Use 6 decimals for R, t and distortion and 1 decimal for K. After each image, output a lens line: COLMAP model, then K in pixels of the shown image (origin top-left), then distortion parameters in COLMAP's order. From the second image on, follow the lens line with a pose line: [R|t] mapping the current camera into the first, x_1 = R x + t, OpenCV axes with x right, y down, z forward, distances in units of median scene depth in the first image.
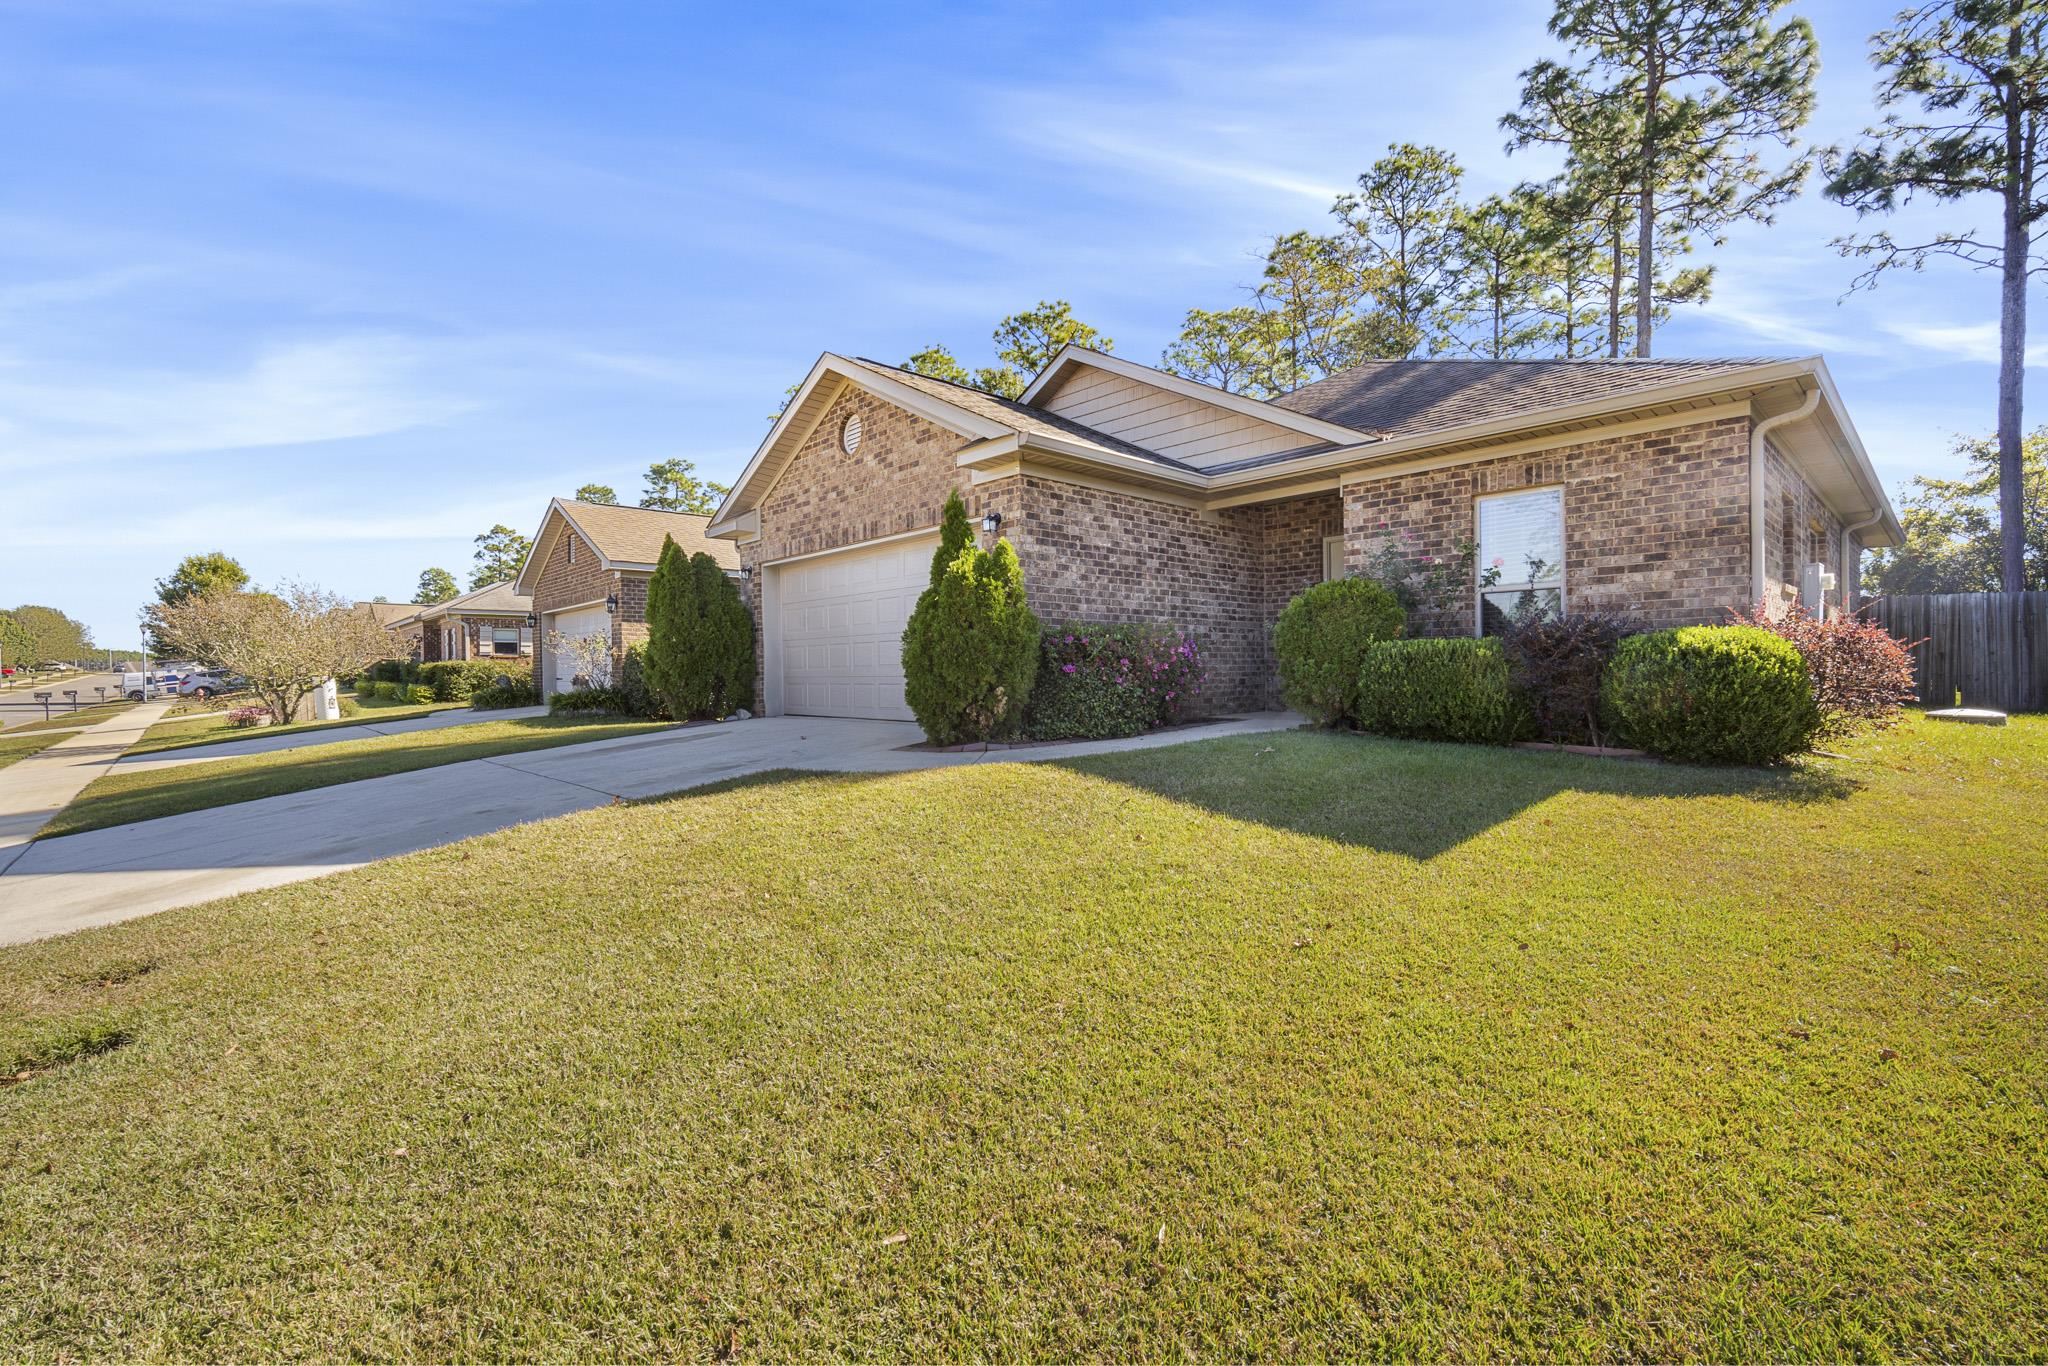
lens RADIAL K [[892.3, 0, 1020.9], [0, 892.3, 674.1], [0, 0, 1]] dist [-0.023136, 0.009802]
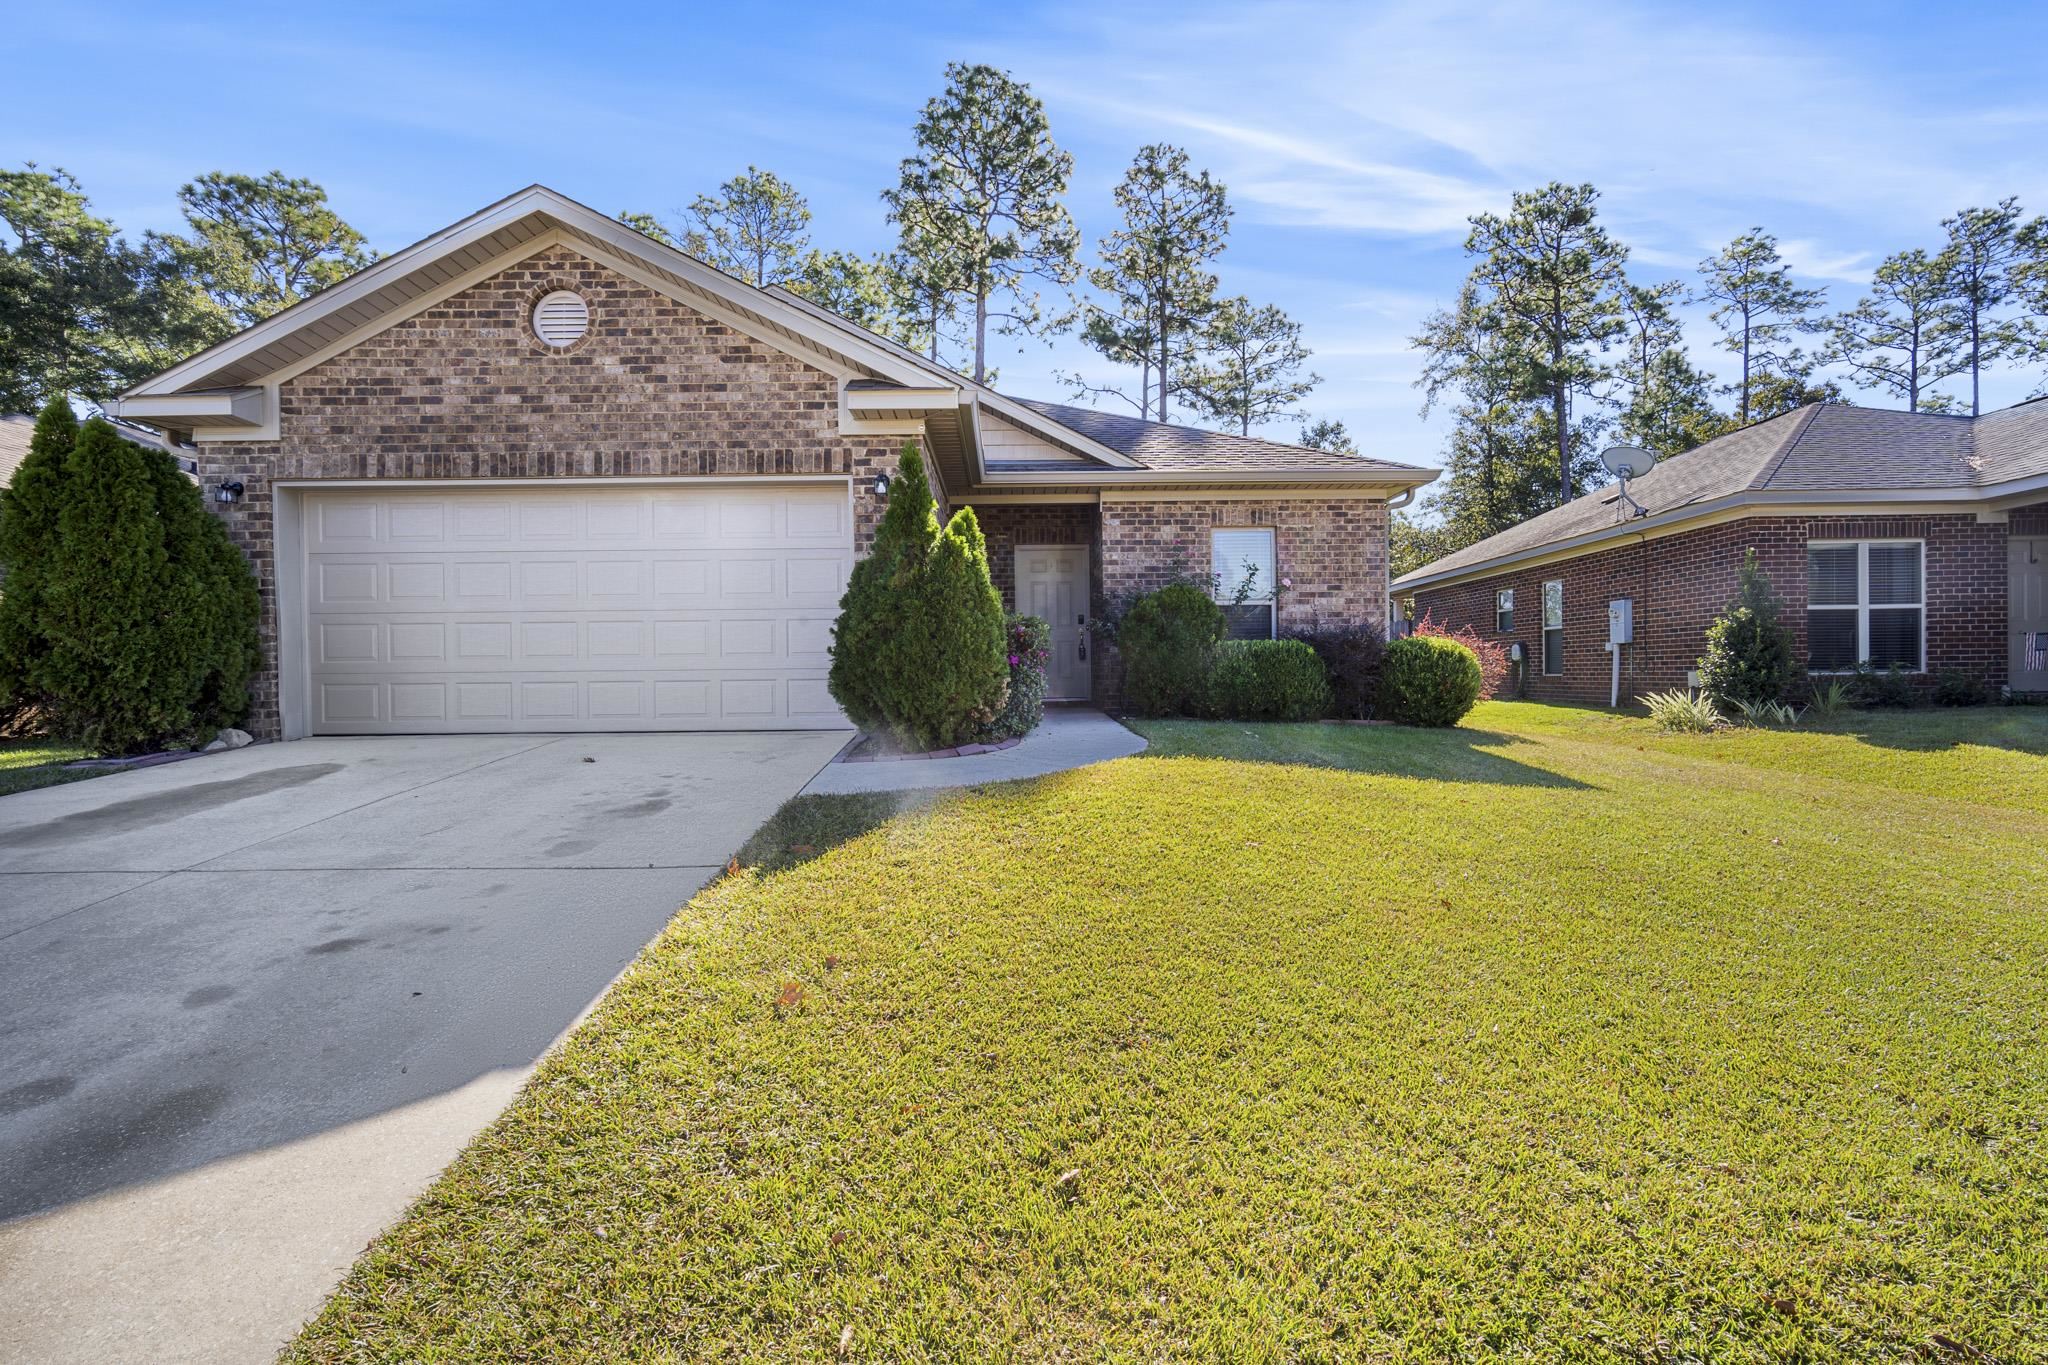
lens RADIAL K [[892.3, 0, 1020.9], [0, 892.3, 673.6], [0, 0, 1]] dist [-0.023136, 0.009802]
pose [[0.669017, 0.005992, 0.743223, -0.540945], [0.002642, 0.999942, -0.010441, 0.015397], [-0.743243, 0.008949, 0.668962, 0.331689]]
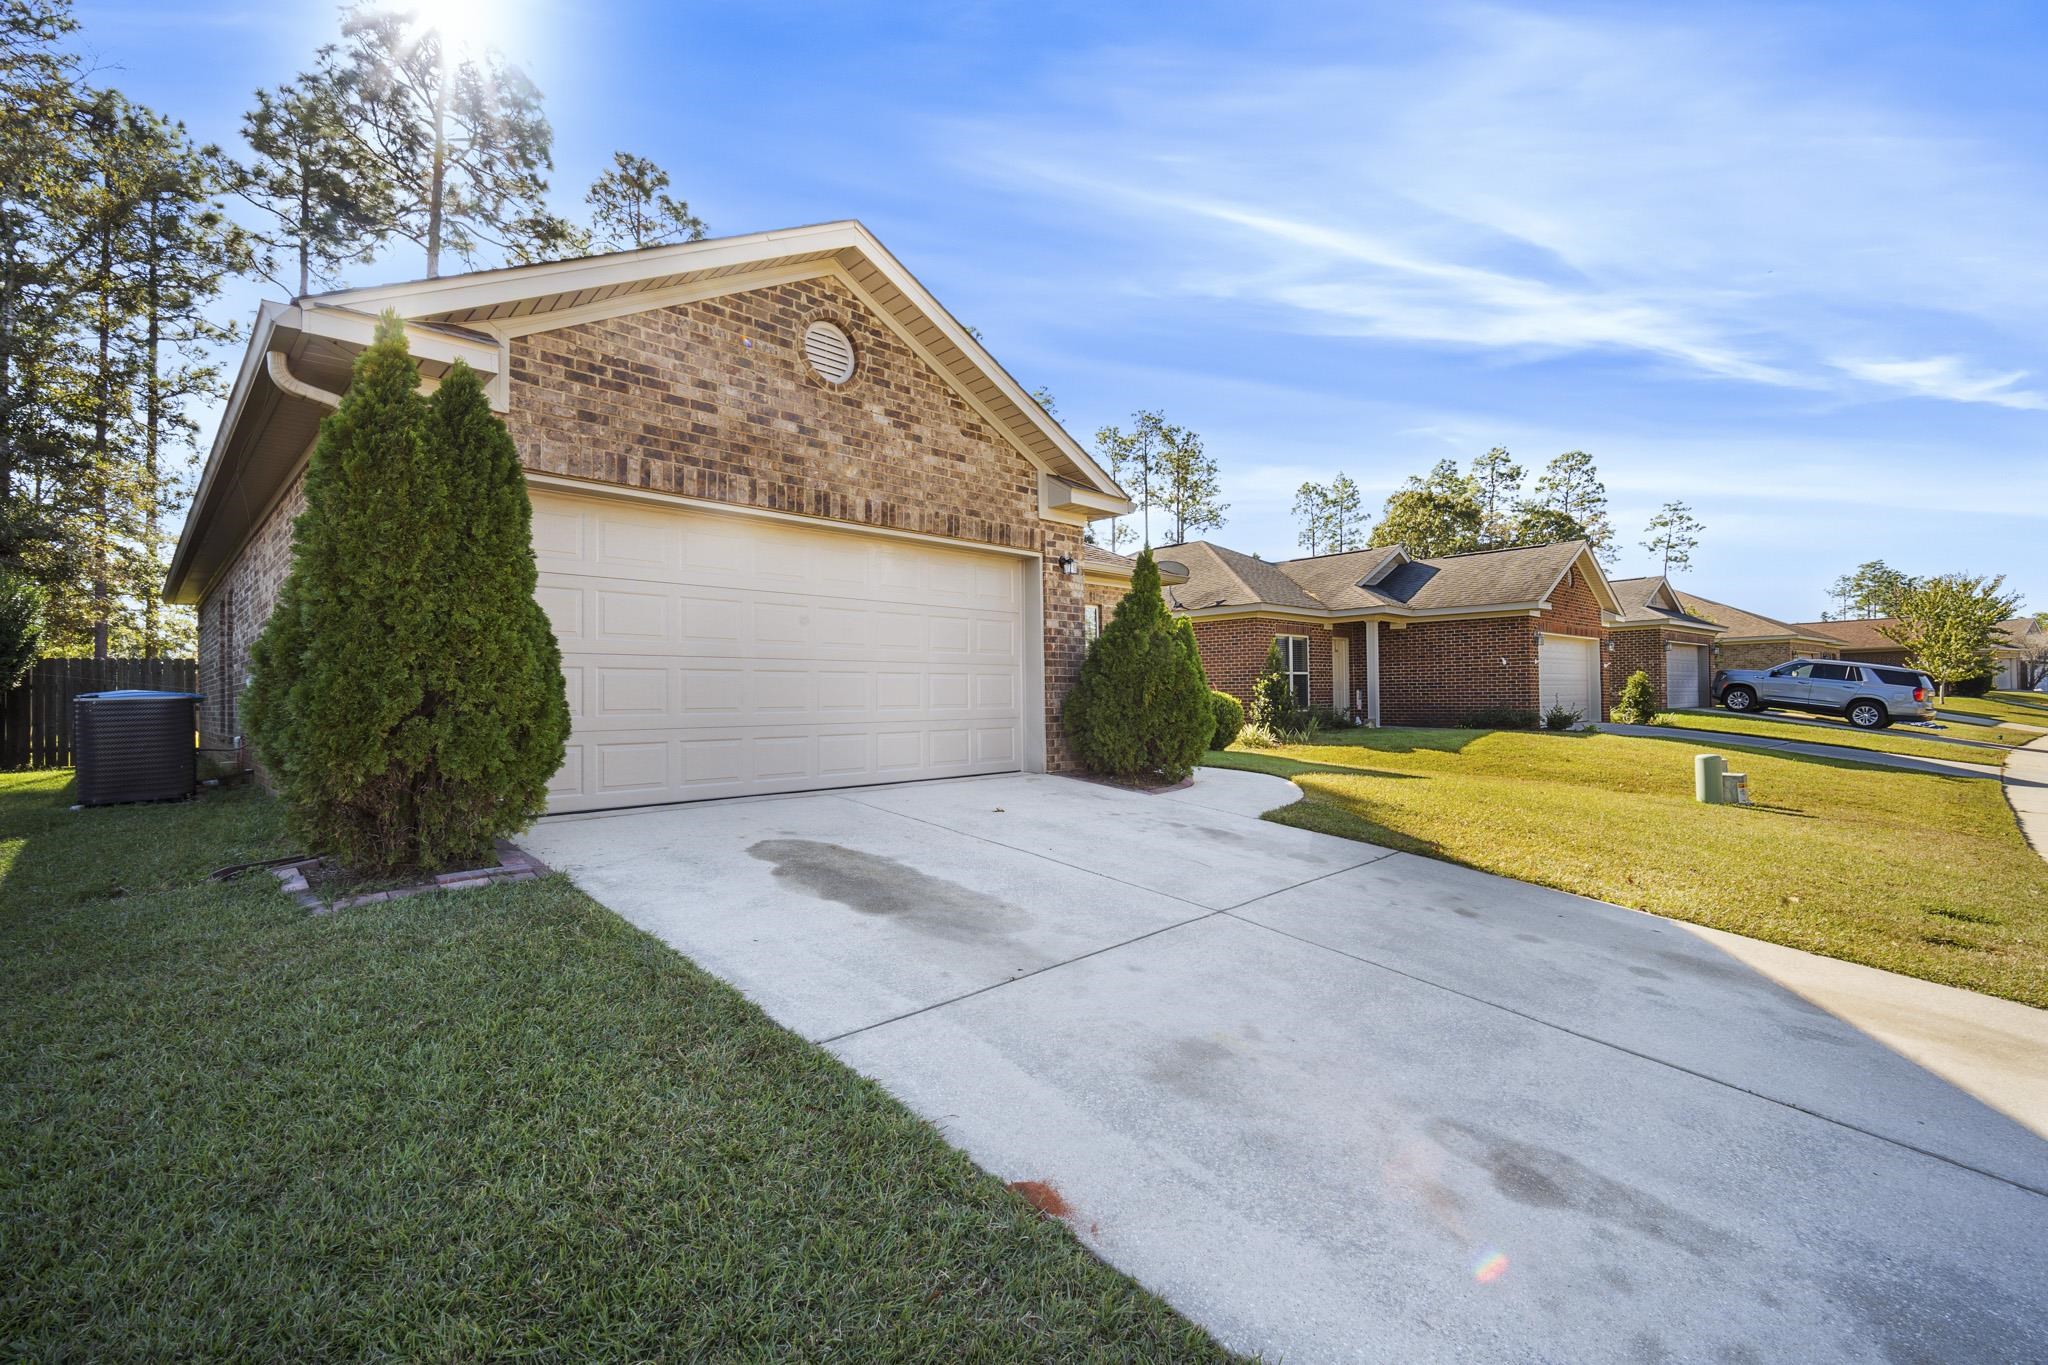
lens RADIAL K [[892.3, 0, 1020.9], [0, 892.3, 673.6], [0, 0, 1]] dist [-0.023136, 0.009802]
pose [[-0.040198, 0.038731, 0.998441, -0.987098], [0.007978, 0.999229, -0.038440, -0.009612], [-0.999160, 0.006421, -0.040476, 1.049295]]
